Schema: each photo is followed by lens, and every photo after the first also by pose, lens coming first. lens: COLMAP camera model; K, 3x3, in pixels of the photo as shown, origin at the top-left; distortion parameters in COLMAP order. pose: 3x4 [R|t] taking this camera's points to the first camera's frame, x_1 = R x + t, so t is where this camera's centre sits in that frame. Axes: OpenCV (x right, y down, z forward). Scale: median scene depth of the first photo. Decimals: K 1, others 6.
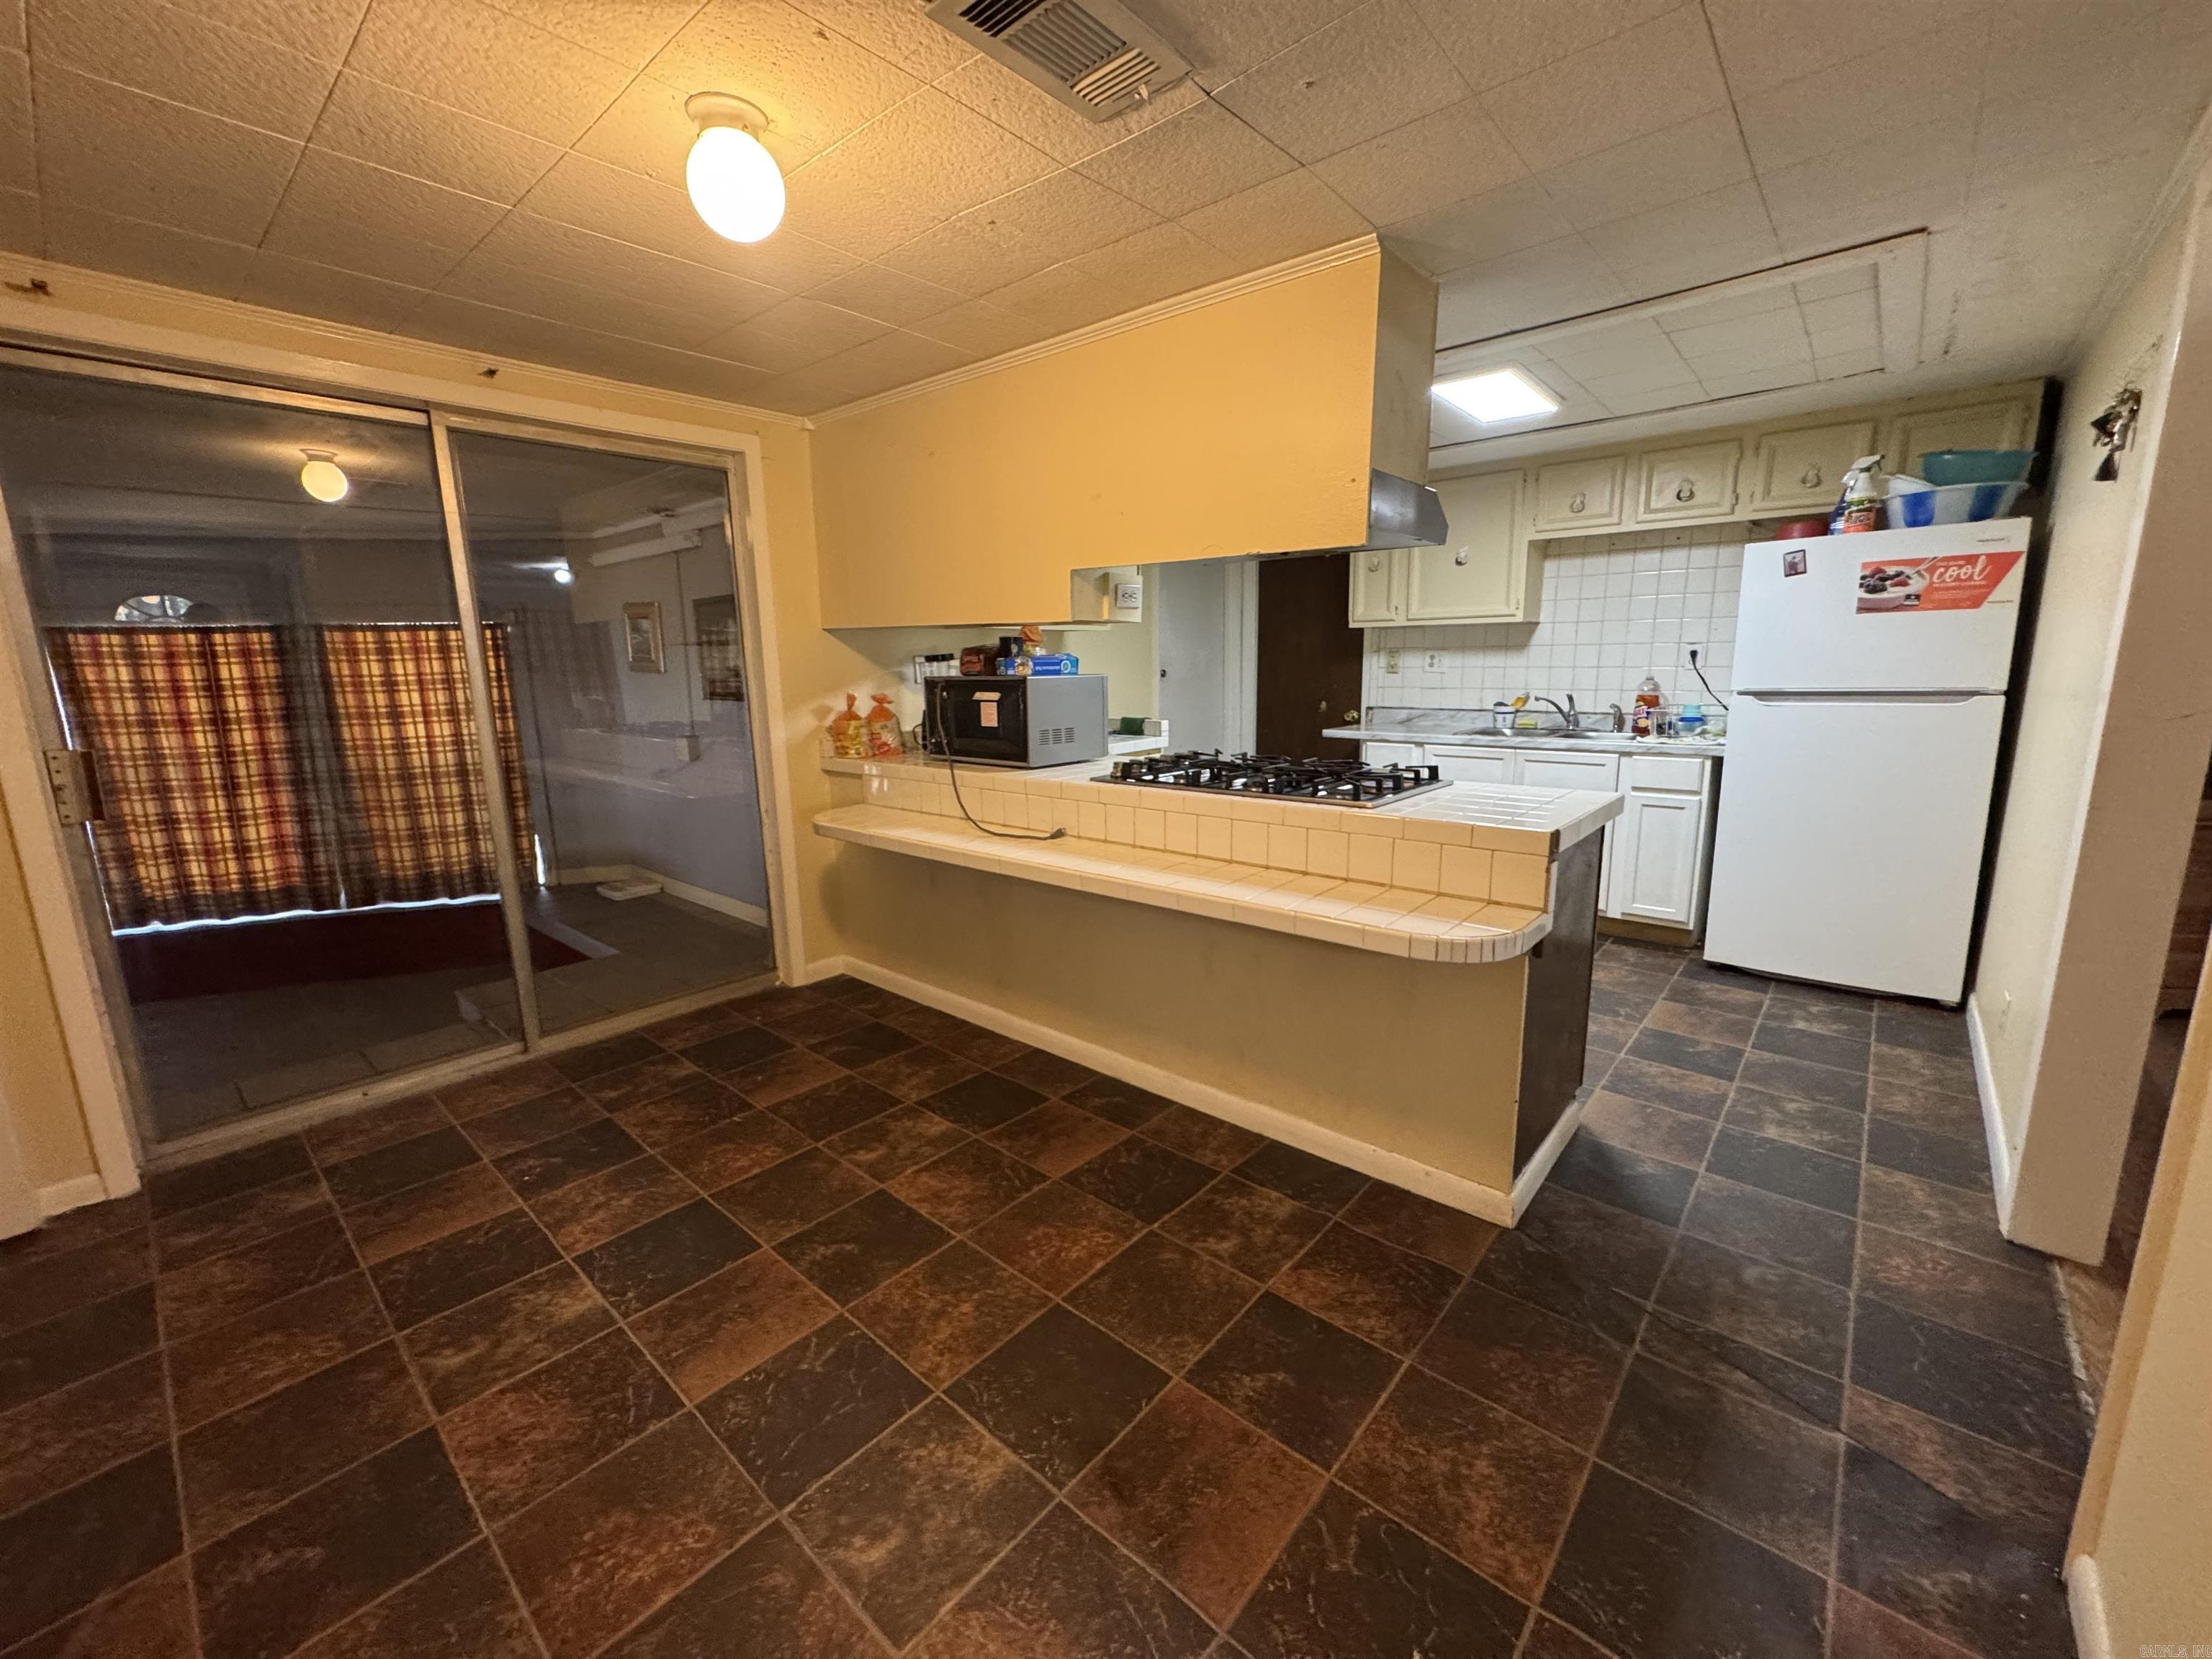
lens RADIAL K [[889.1, 0, 1108.9], [0, 889.1, 827.3], [0, 0, 1]] dist [0.003642, 0.000122]
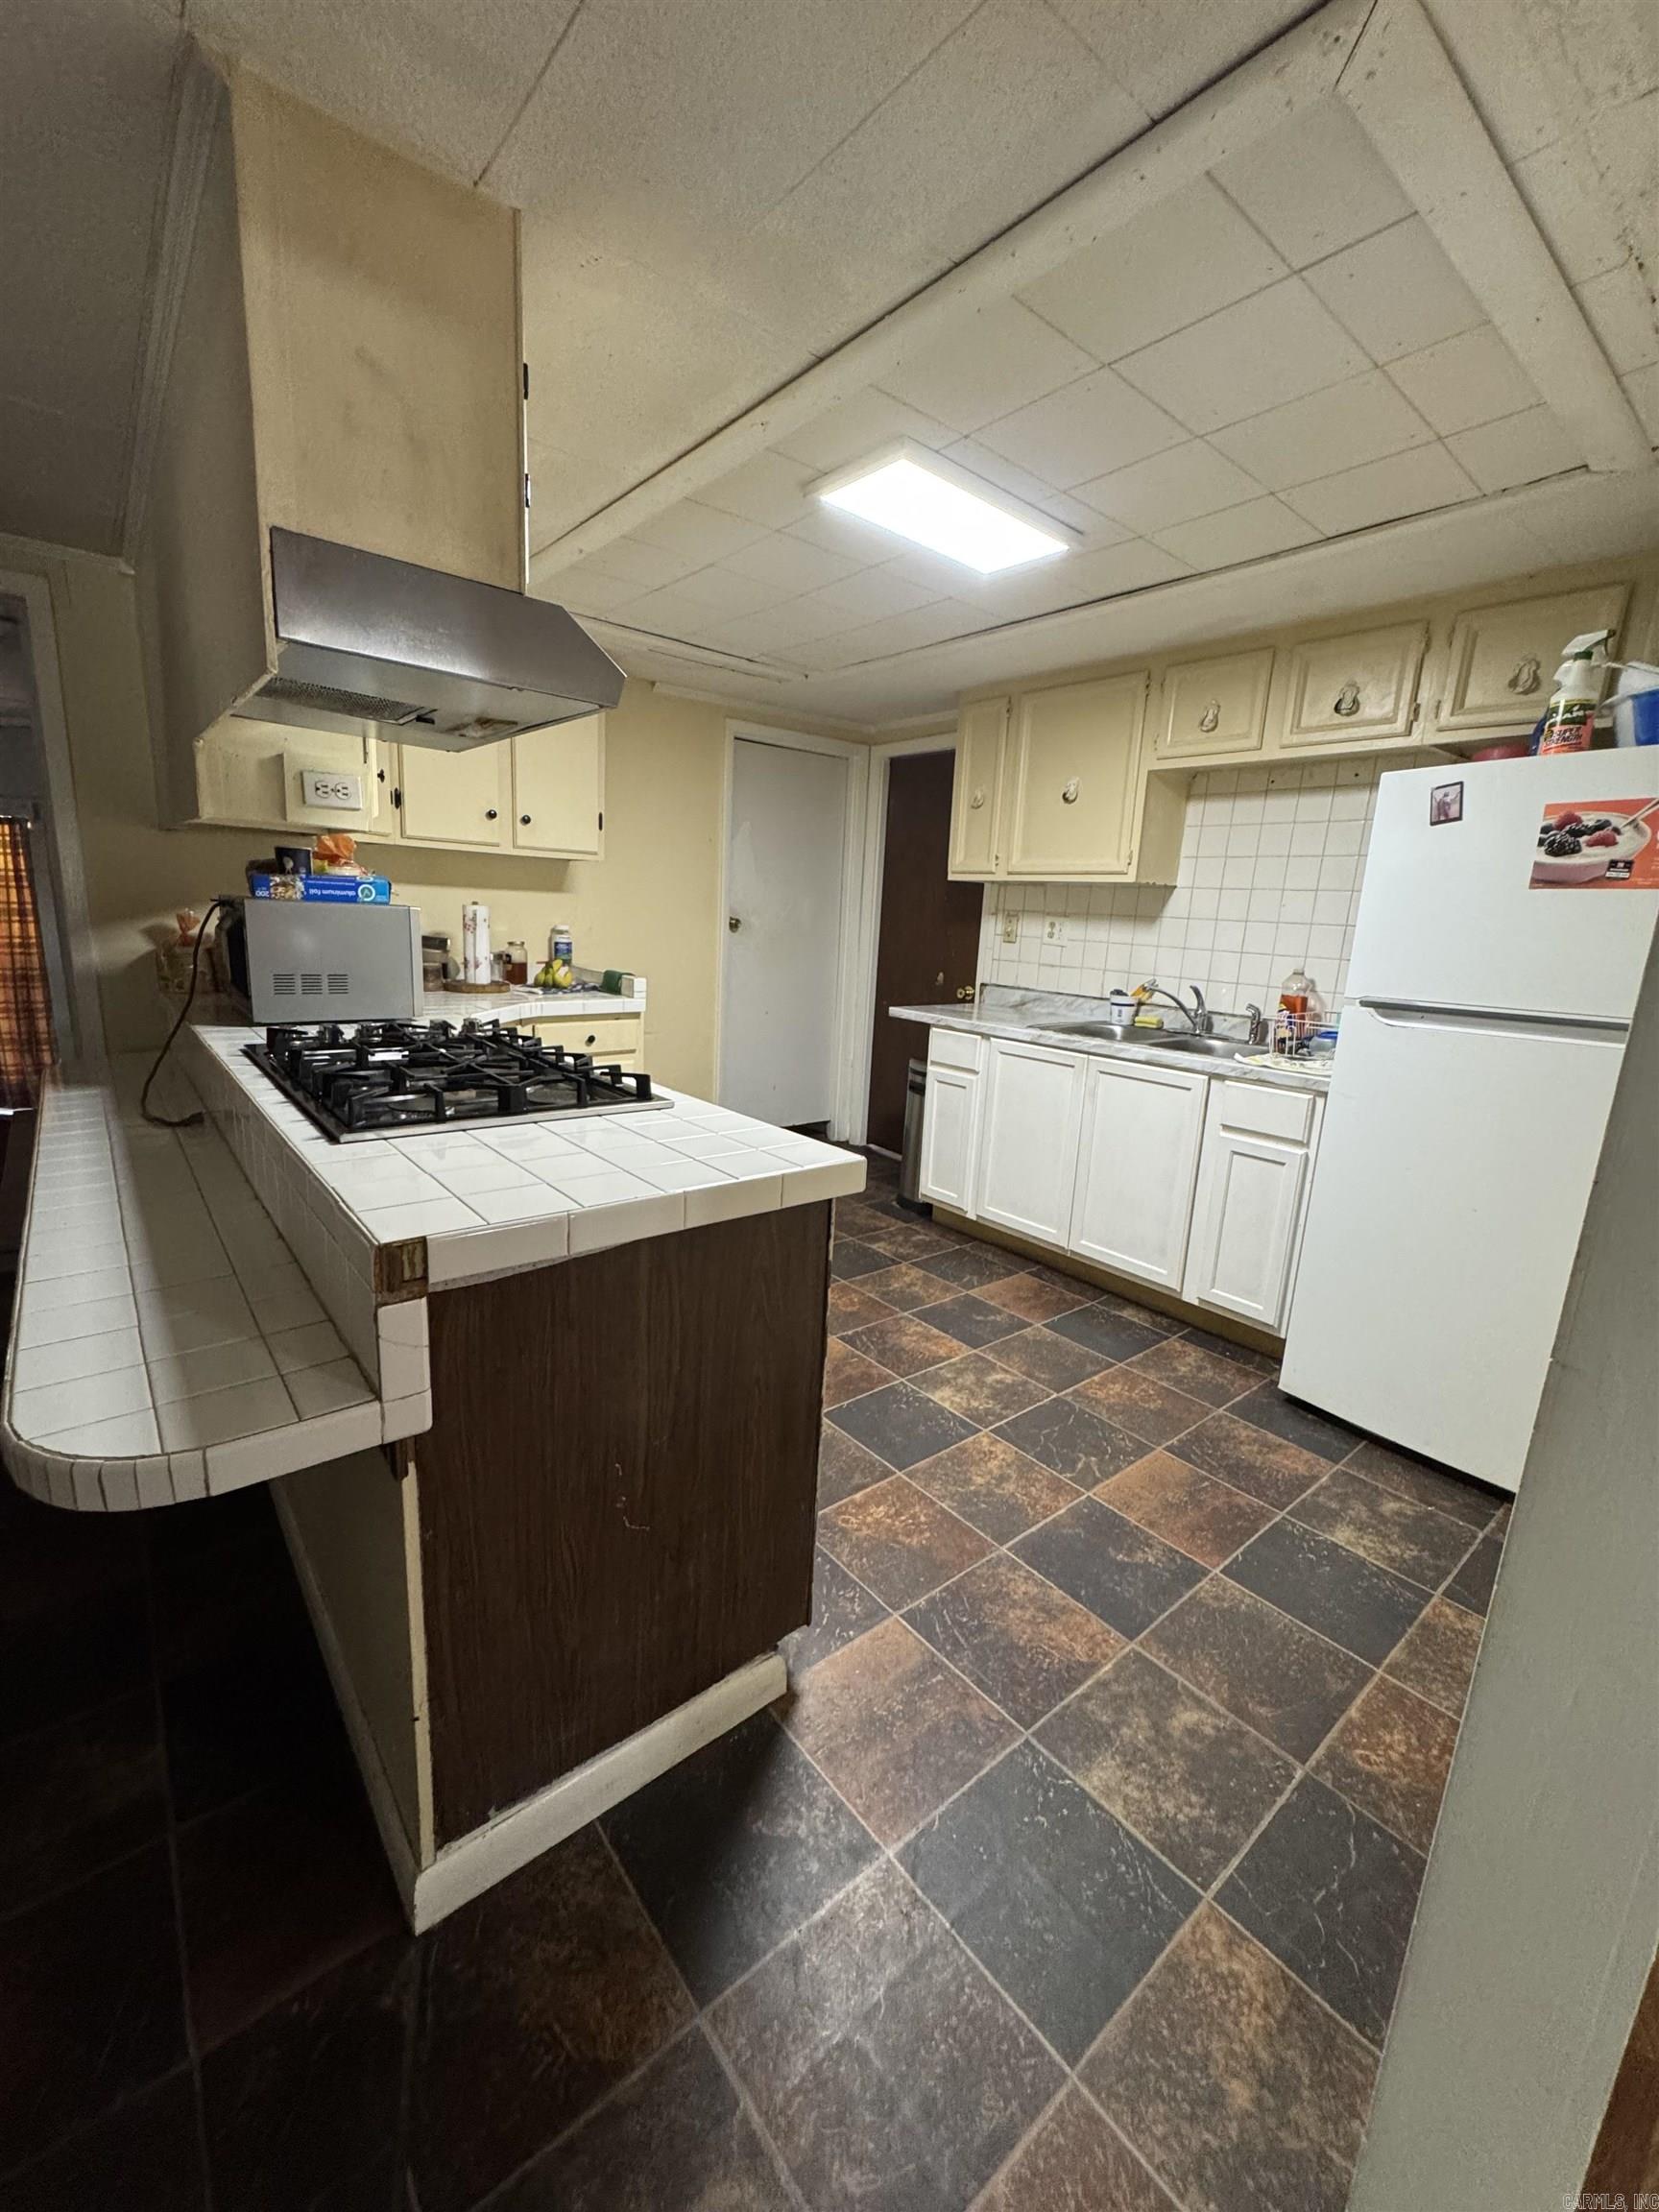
lens RADIAL K [[889.1, 0, 825.4], [0, 889.1, 1102.6], [0, 0, 1]] dist [0.003642, 0.000122]
pose [[0.984184, 0.098400, -0.147308, 0.376517], [-0.095162, 0.995043, 0.028887, -0.052056], [0.149420, -0.014412, 0.988669, 0.257137]]
